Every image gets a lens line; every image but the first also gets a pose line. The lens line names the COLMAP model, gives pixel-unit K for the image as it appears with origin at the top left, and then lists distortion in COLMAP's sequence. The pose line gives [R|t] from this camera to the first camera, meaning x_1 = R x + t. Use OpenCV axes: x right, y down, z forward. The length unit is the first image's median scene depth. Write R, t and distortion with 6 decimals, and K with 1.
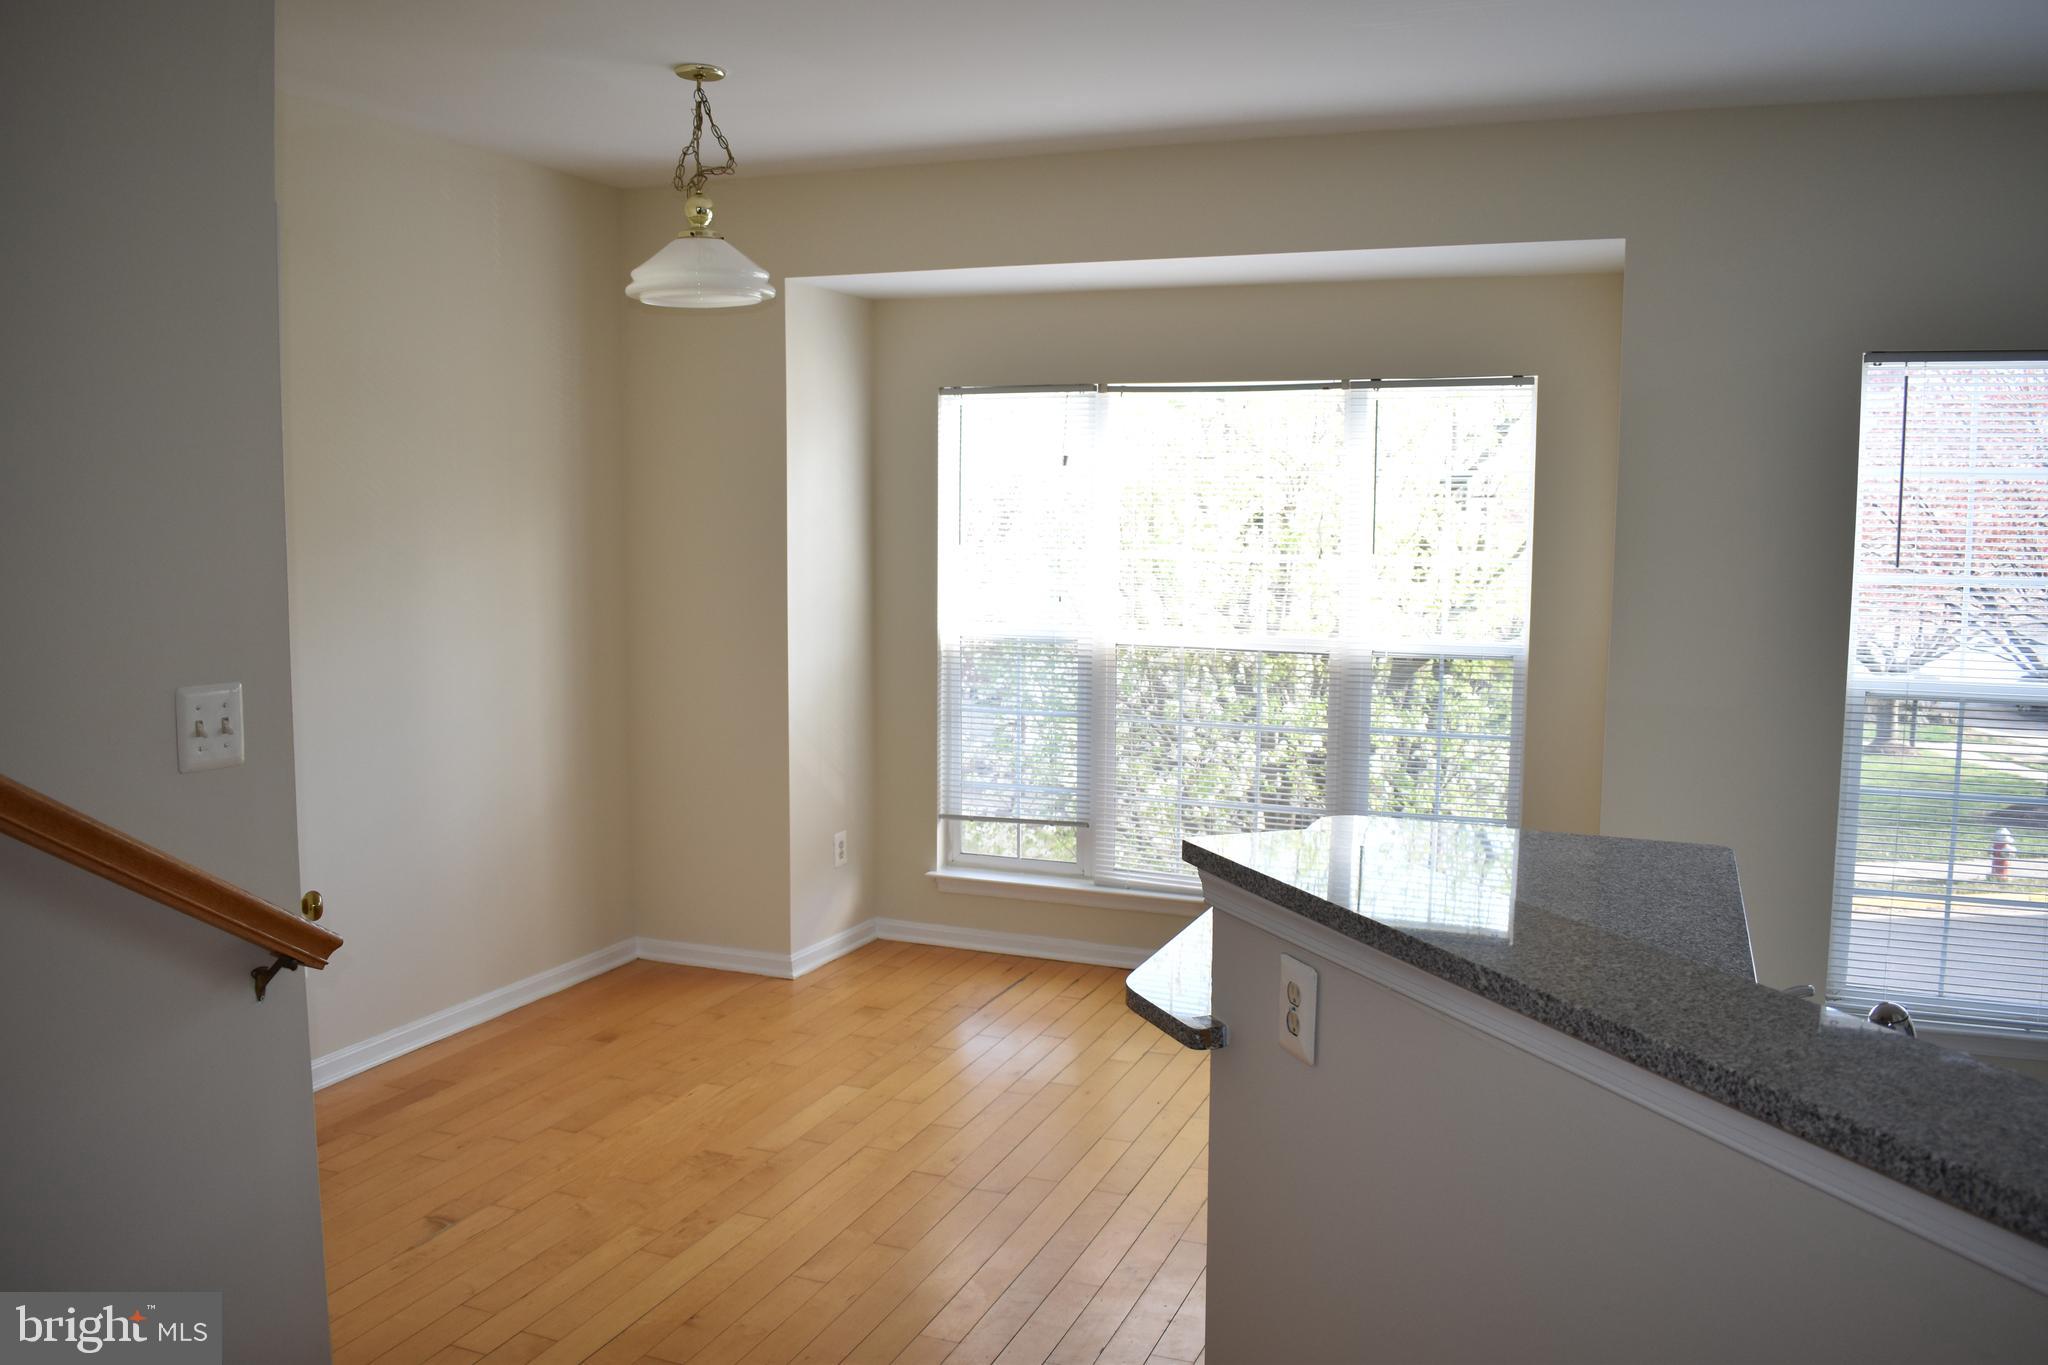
lens RADIAL K [[1615.1, 0, 1027.2], [0, 1615.1, 675.7], [0, 0, 1]] dist [-0.096915, 0.022169]
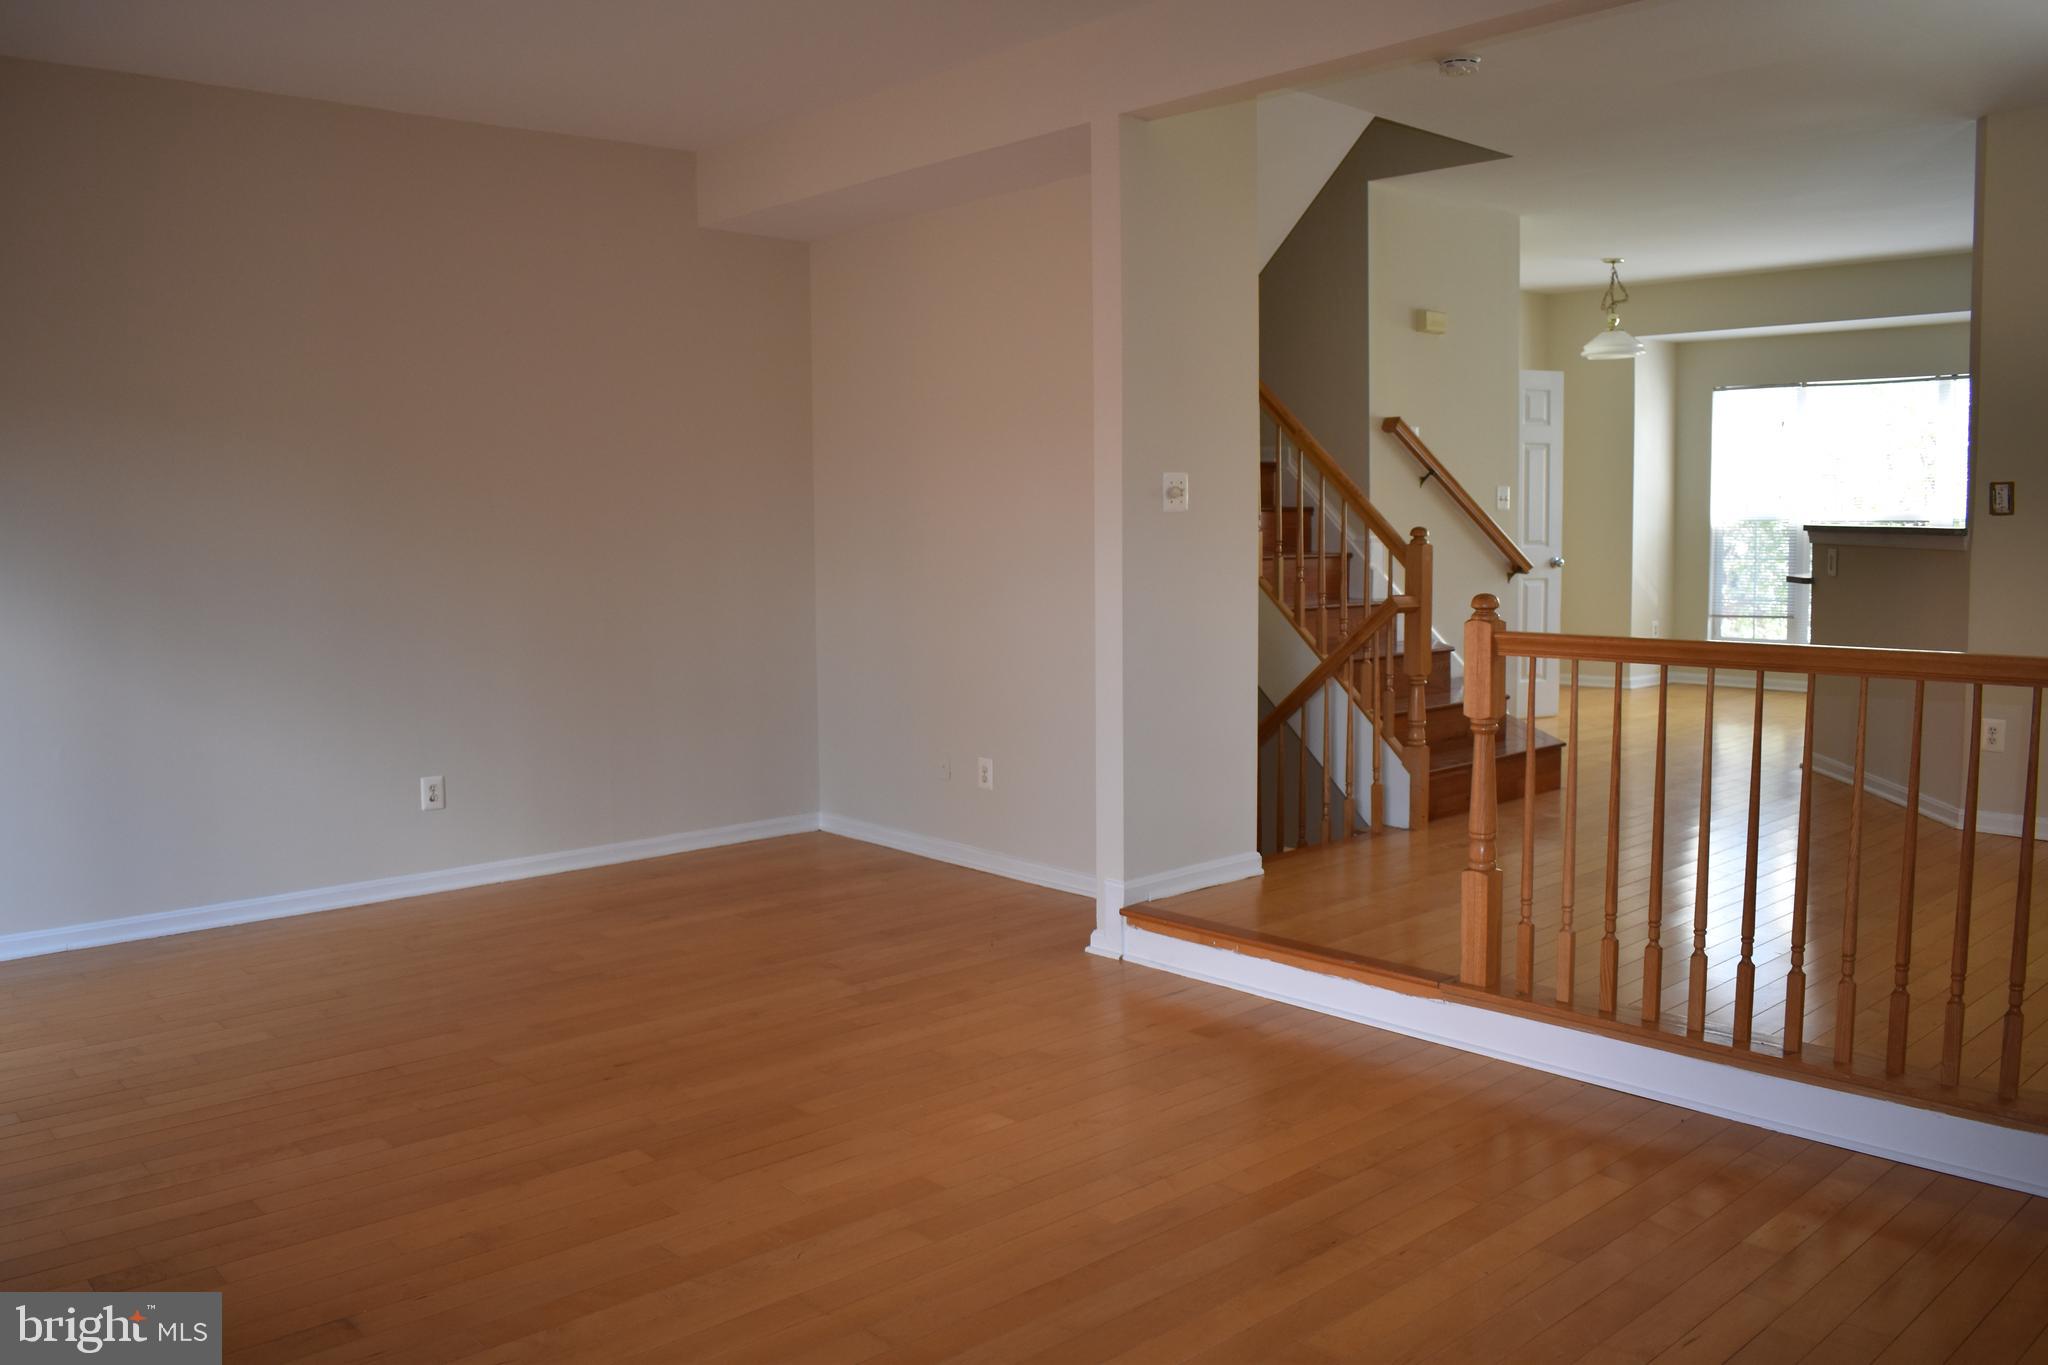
lens RADIAL K [[1615.1, 0, 1041.5], [0, 1615.1, 692.6], [0, 0, 1]] dist [-0.096915, 0.022169]
pose [[0.907526, 0.024557, -0.419278, 0.019766], [-0.019636, 0.999678, 0.016049, 0.185795], [0.419538, -0.006332, 0.907716, -1.151123]]
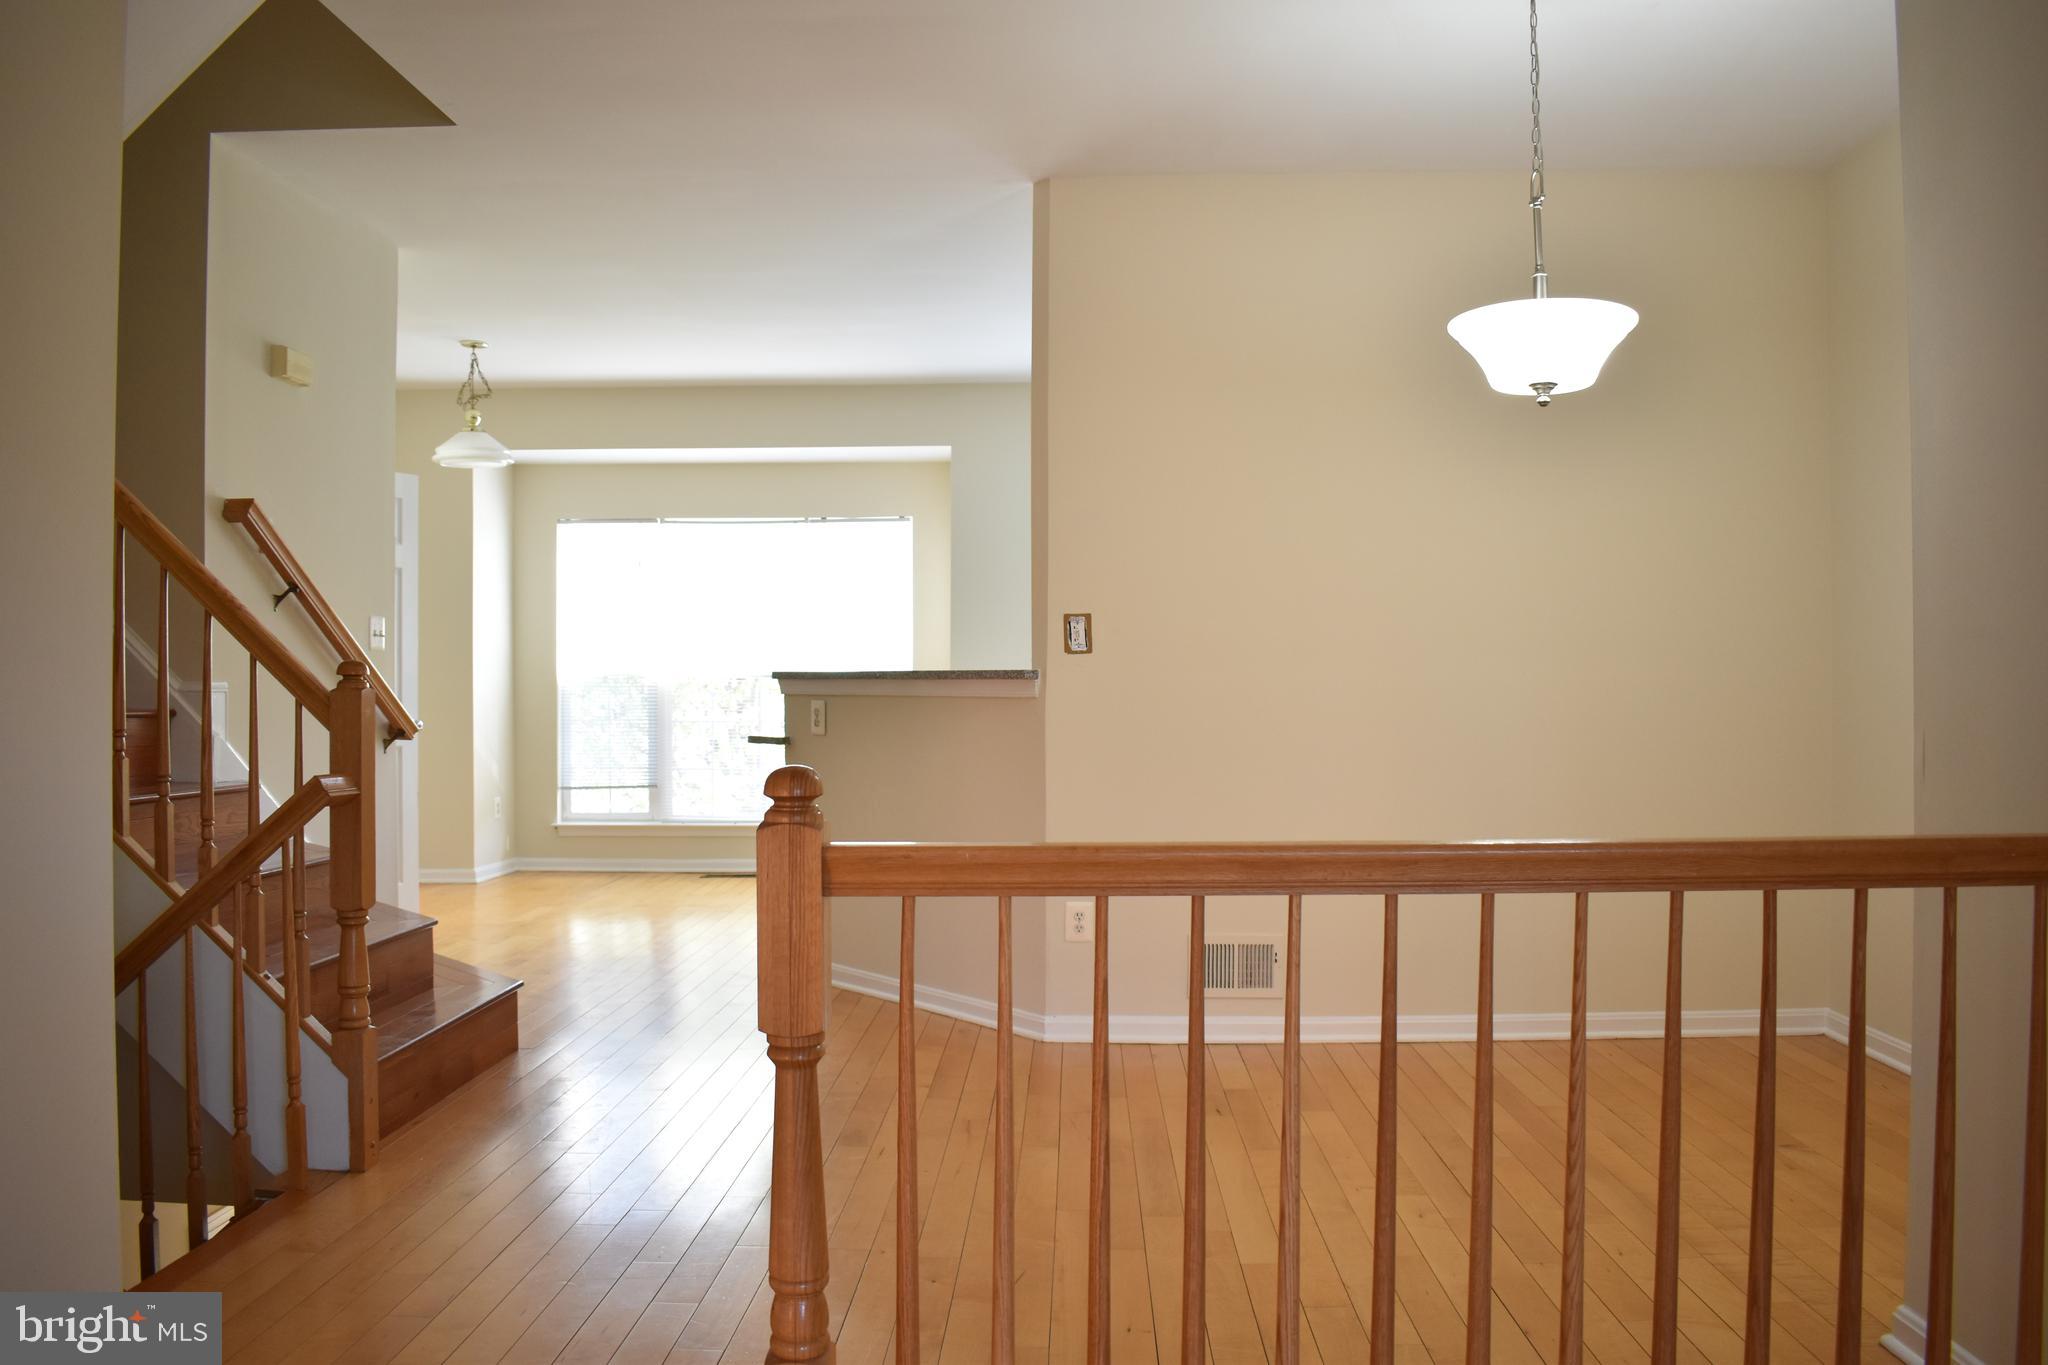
lens RADIAL K [[1615.1, 0, 1031.1], [0, 1615.1, 669.7], [0, 0, 1]] dist [-0.096915, 0.022169]
pose [[0.937970, -0.008034, 0.346624, -0.186007], [0.043795, 0.994469, -0.095461, 0.161750], [-0.343940, 0.104720, 0.933134, -0.720559]]
